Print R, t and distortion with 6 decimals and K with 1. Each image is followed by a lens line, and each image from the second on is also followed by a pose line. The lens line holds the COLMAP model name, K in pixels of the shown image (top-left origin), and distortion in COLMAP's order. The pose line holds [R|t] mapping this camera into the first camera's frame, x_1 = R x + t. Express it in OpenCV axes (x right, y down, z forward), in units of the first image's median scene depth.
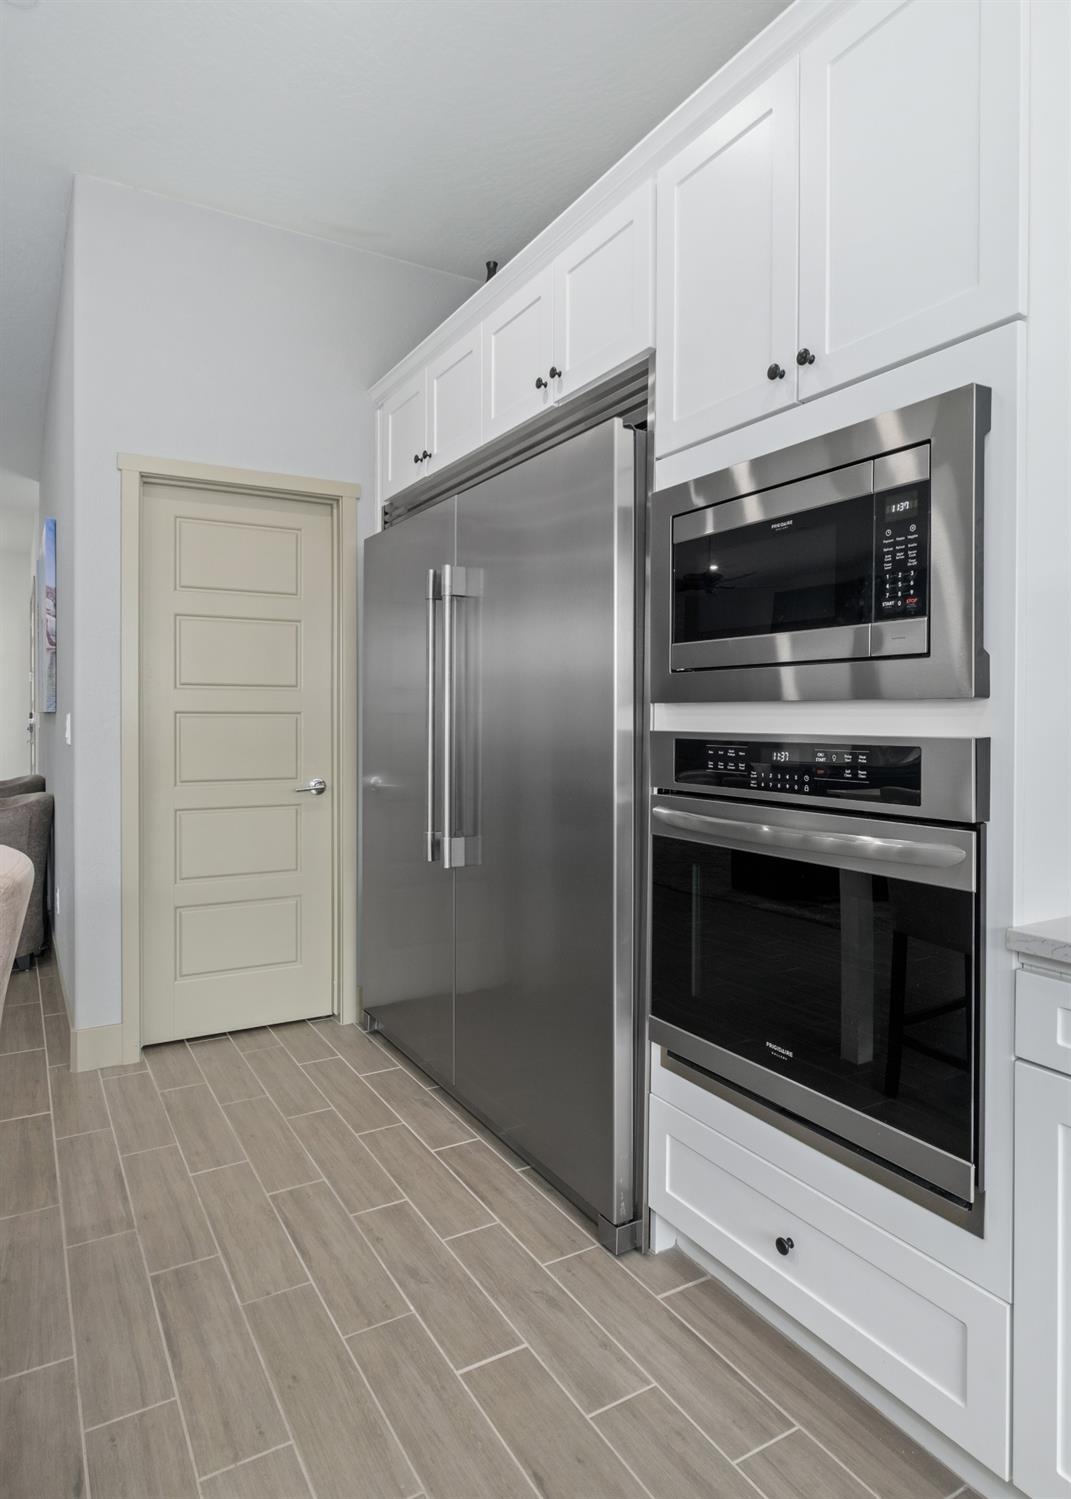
lens RADIAL K [[907.4, 0, 518.3], [0, 907.4, 712.1], [0, 0, 1]] dist [0.006897, 0.001399]
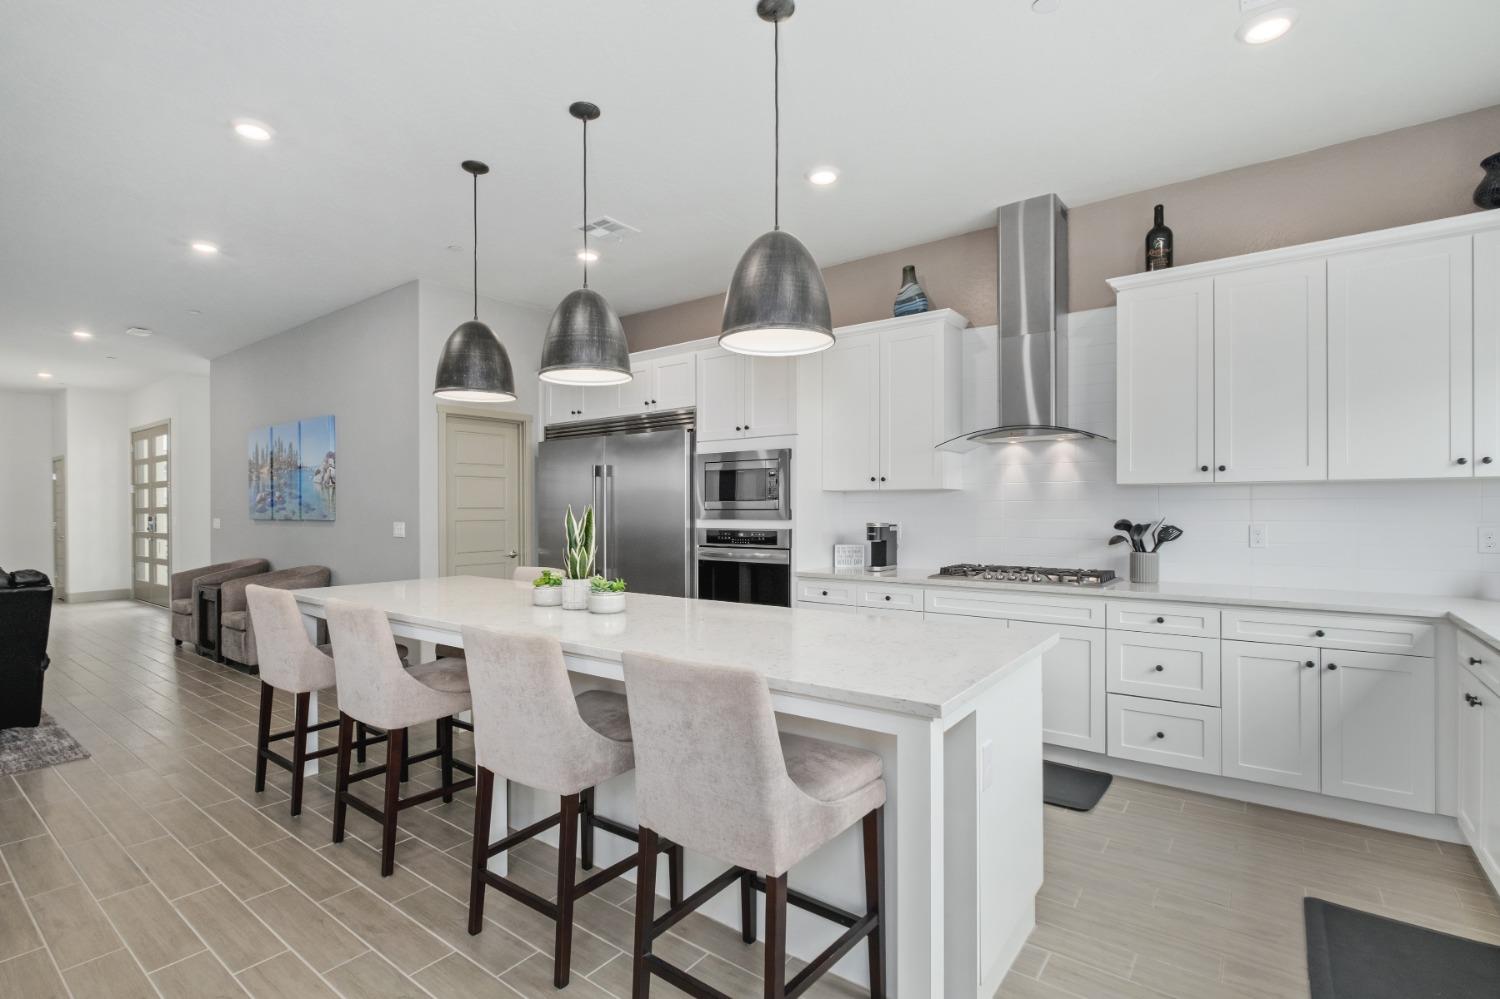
lens RADIAL K [[700.5, 0, 716.2], [0, 700.5, 520.6], [0, 0, 1]] dist [0.004804, 0.000443]
pose [[0.923887, -0.011565, 0.382491, -0.868362], [0.004163, 0.999788, 0.020176, -0.065045], [-0.382644, -0.017049, 0.923739, -1.549178]]
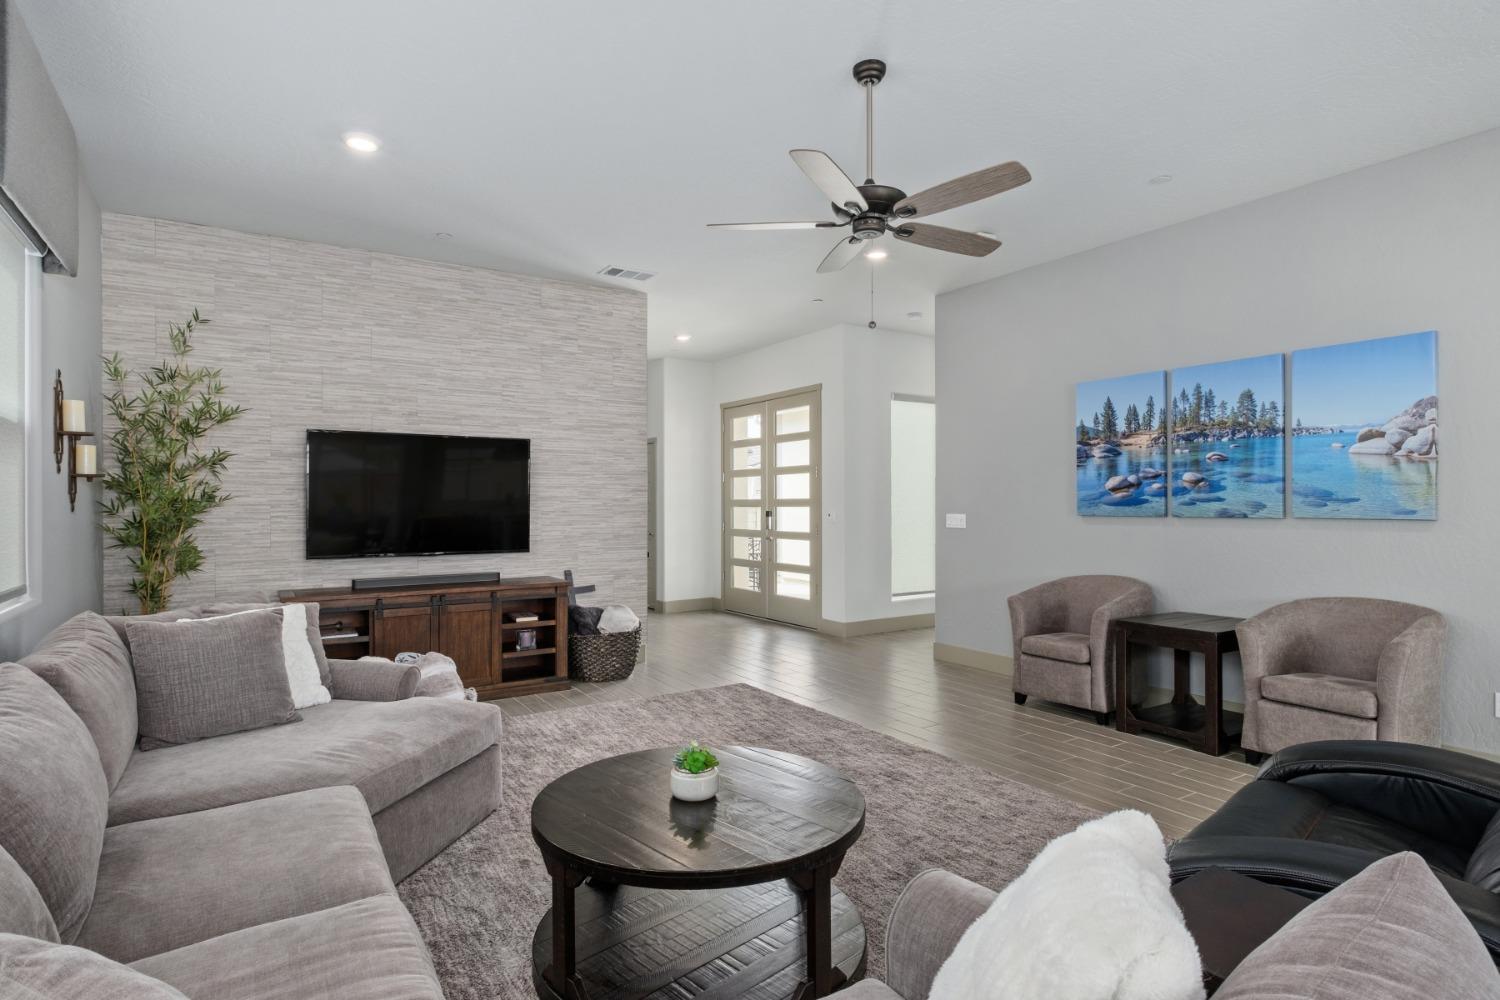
lens RADIAL K [[772.1, 0, 750.0], [0, 772.1, 500.0], [0, 0, 1]] dist [-0.001161, 0.000009]
pose [[0.997093, -0.002952, 0.076140, -3.463995], [0.003203, 0.999990, -0.003167, -0.056430], [-0.076130, 0.003402, 0.997092, 0.525730]]
